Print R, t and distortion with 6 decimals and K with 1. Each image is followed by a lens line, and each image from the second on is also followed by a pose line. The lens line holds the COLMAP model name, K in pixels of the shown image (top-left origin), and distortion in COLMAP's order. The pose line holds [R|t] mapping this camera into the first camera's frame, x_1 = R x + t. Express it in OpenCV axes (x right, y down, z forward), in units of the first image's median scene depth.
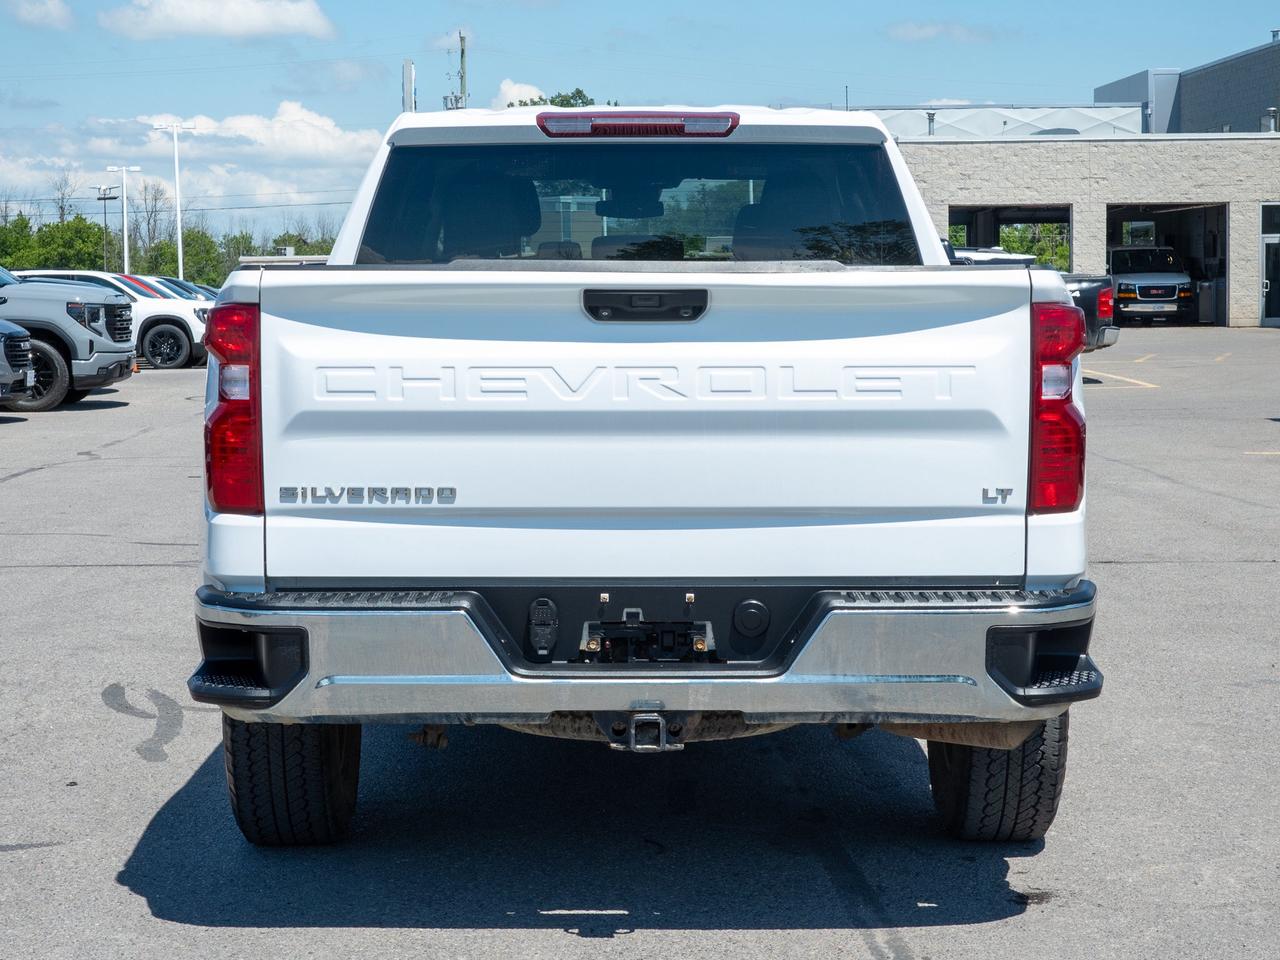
lens RADIAL K [[2592.7, 0, 640.0], [0, 2592.7, 480.0], [0, 0, 1]] dist [0.047601, 0.010201]
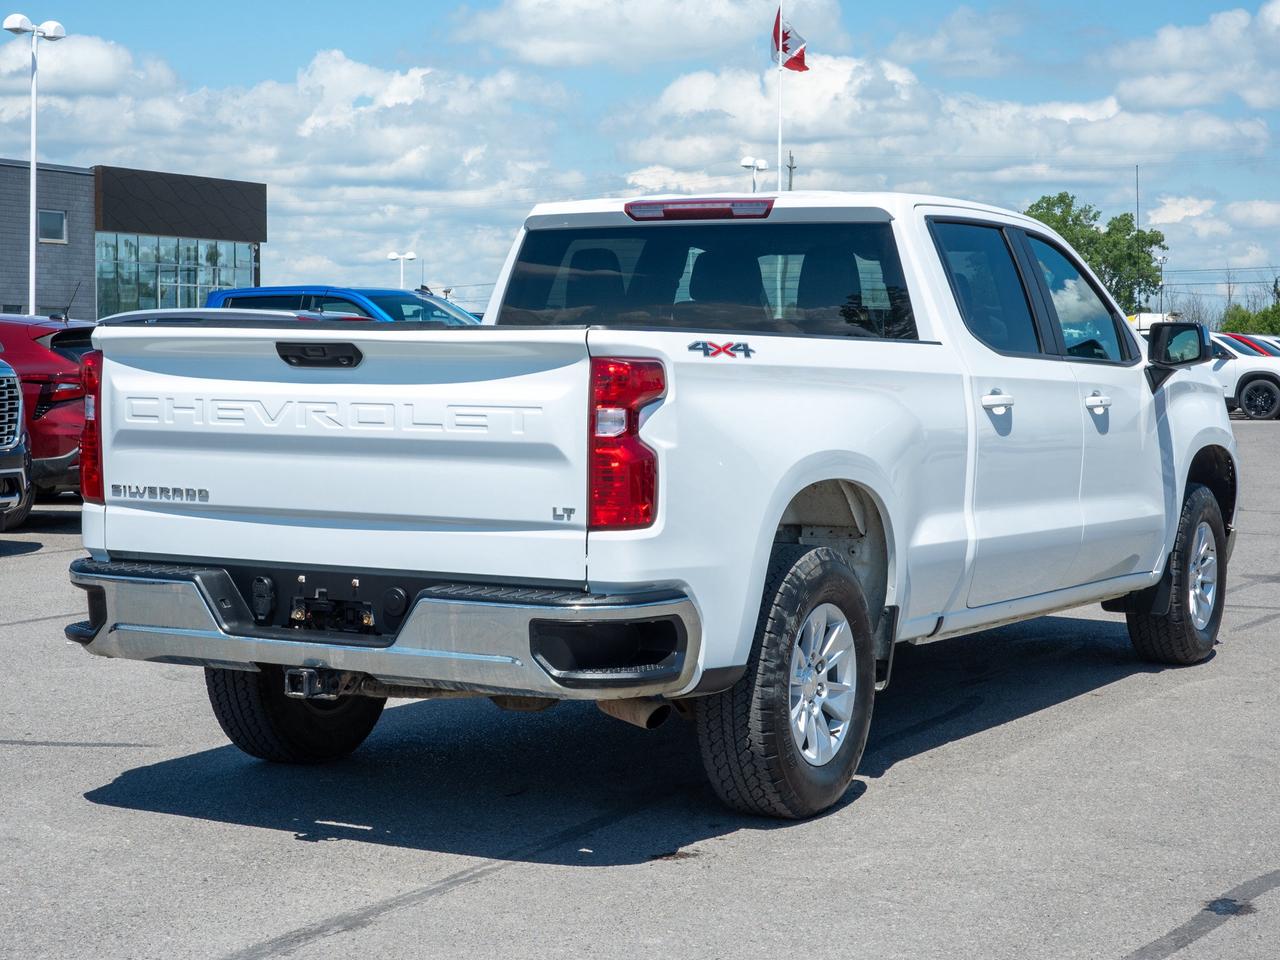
lens RADIAL K [[2323.5, 0, 646.1], [0, 2323.5, 504.9], [0, 0, 1]] dist [0.052101, 0.001000]
pose [[0.876431, 0.042198, -0.479675, 0.698161], [-0.044995, 0.998971, 0.005670, -0.006175], [0.479421, 0.016613, 0.877428, 0.056052]]
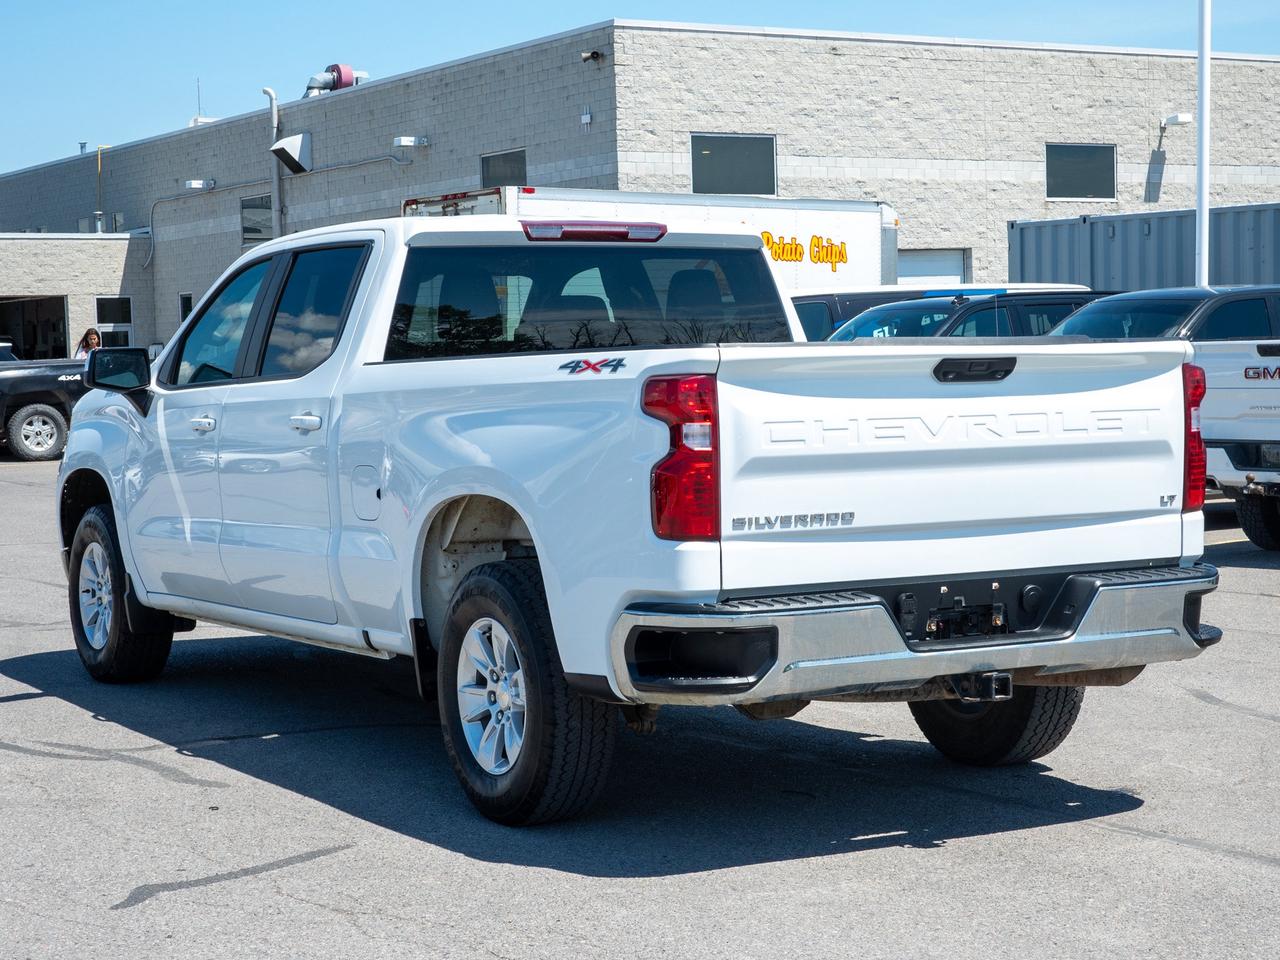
lens RADIAL K [[2323.5, 0, 646.1], [0, 2323.5, 504.9], [0, 0, 1]] dist [0.052101, 0.001000]
pose [[0.876562, -0.044204, 0.479255, -0.718624], [0.052239, 0.998629, -0.003438, -0.002060], [-0.478446, 0.028049, 0.877669, 0.023911]]
